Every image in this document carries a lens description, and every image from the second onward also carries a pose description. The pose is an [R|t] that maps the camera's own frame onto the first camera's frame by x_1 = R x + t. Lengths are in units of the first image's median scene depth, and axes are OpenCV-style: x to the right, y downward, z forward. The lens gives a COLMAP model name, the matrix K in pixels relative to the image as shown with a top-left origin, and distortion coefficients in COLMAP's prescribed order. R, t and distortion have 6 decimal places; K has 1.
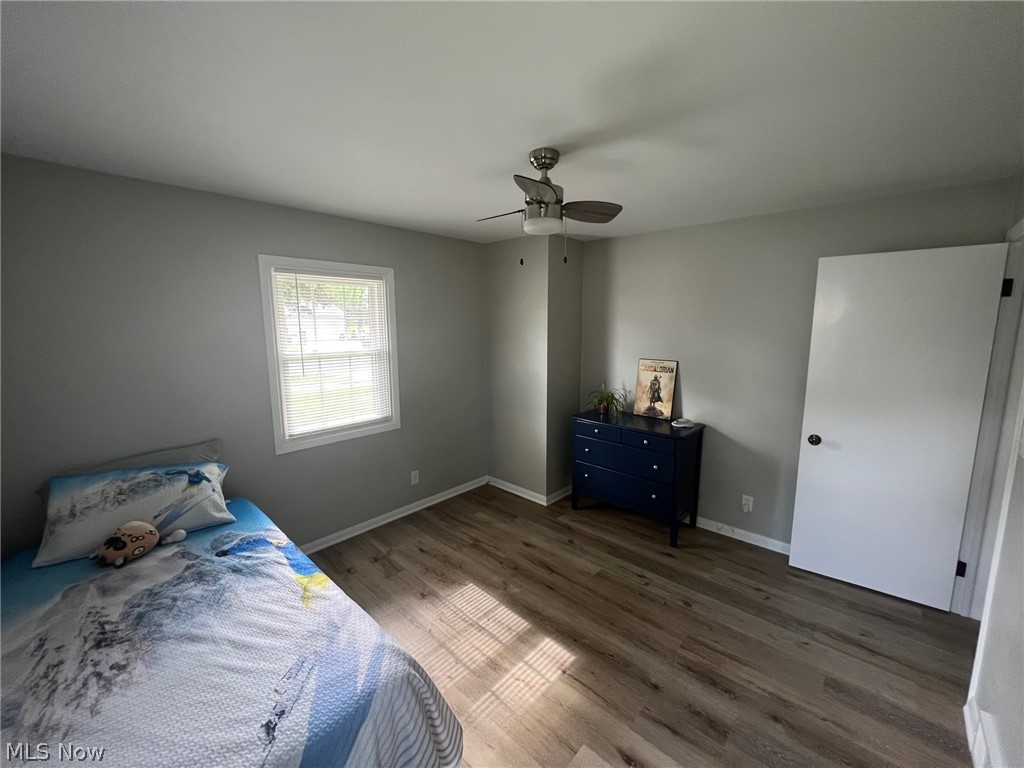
lens RADIAL K [[411.1, 0, 509.5], [0, 411.1, 382.8], [0, 0, 1]] dist [-0.002895, 0.000175]
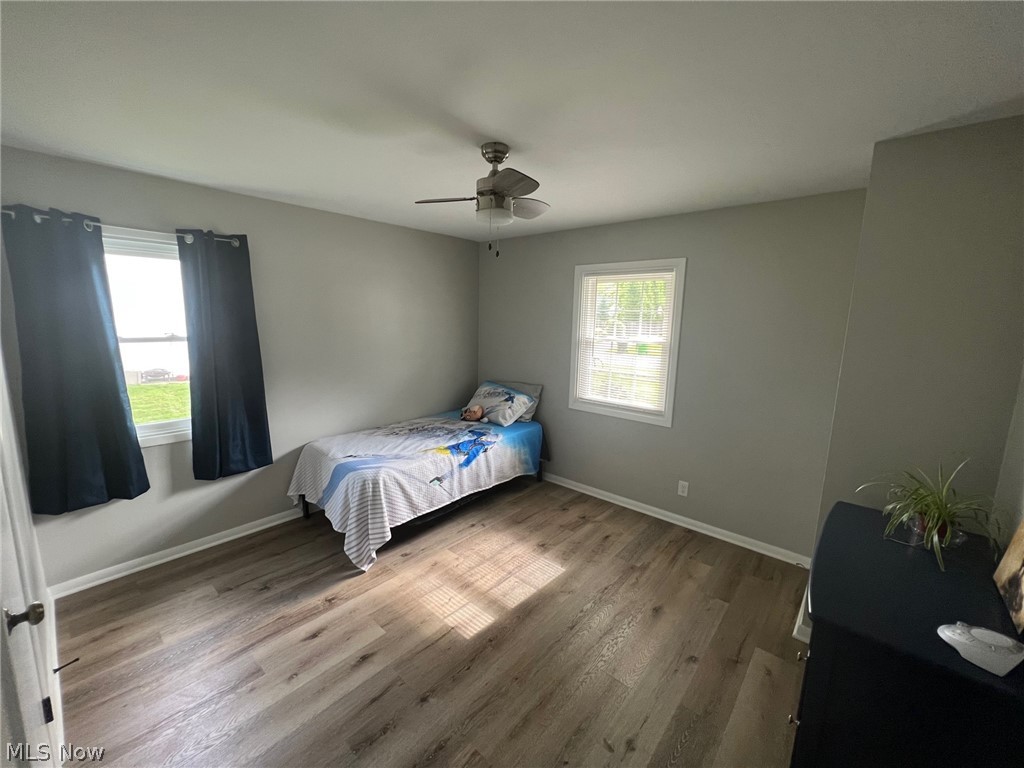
lens RADIAL K [[411.1, 0, 506.8], [0, 411.1, 381.6], [0, 0, 1]] dist [-0.002895, 0.000175]
pose [[0.022241, 0.158660, -0.987083, 1.048887], [-0.167316, 0.973993, 0.152786, -0.120229], [0.985652, 0.161757, 0.048209, 0.923496]]
